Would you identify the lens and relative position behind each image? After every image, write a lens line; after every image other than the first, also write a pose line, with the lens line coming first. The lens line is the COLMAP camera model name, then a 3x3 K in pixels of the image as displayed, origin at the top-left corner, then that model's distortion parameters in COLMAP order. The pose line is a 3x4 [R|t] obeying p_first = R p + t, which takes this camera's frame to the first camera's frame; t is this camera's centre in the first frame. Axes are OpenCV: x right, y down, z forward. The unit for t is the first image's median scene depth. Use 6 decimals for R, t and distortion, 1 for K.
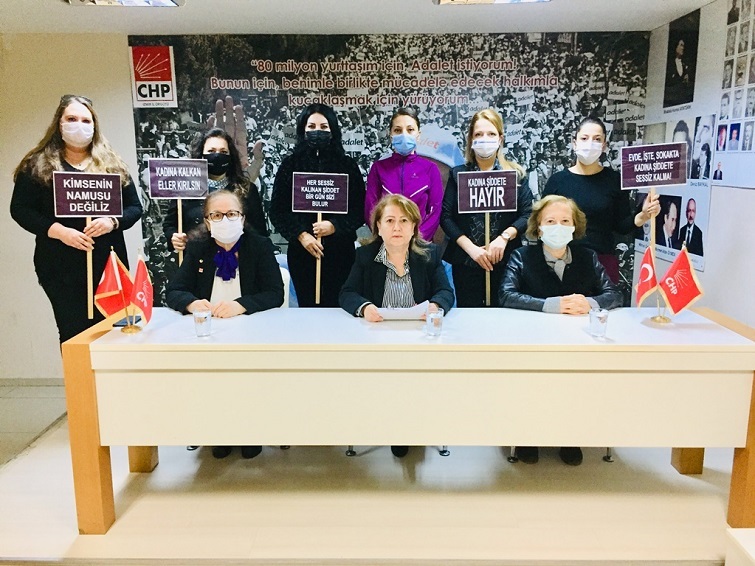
lens RADIAL K [[627.7, 0, 373.0], [0, 627.7, 281.1], [0, 0, 1]] dist [0.029713, -0.050072]
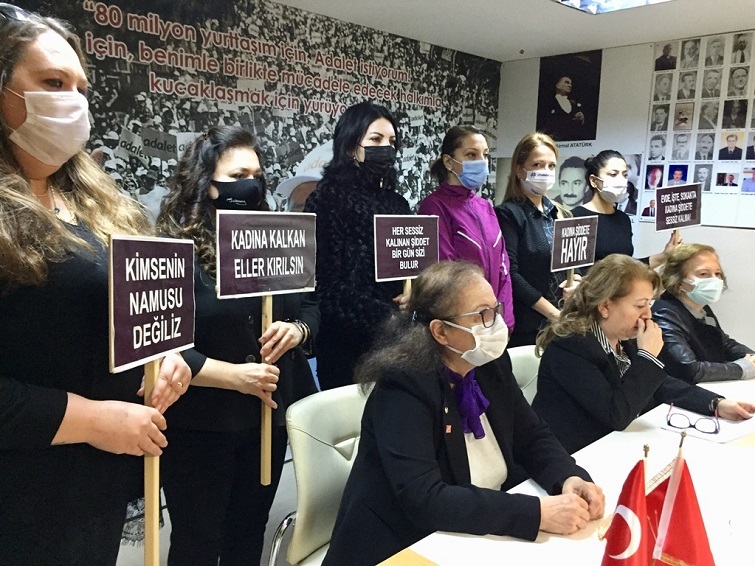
lens RADIAL K [[627.7, 0, 378.9], [0, 627.7, 290.7], [0, 0, 1]] dist [0.029713, -0.050072]
pose [[0.701633, -0.098350, 0.705719, -0.419095], [0.106627, 0.993768, 0.032483, -0.094059], [-0.704515, 0.052458, 0.707747, 0.454684]]
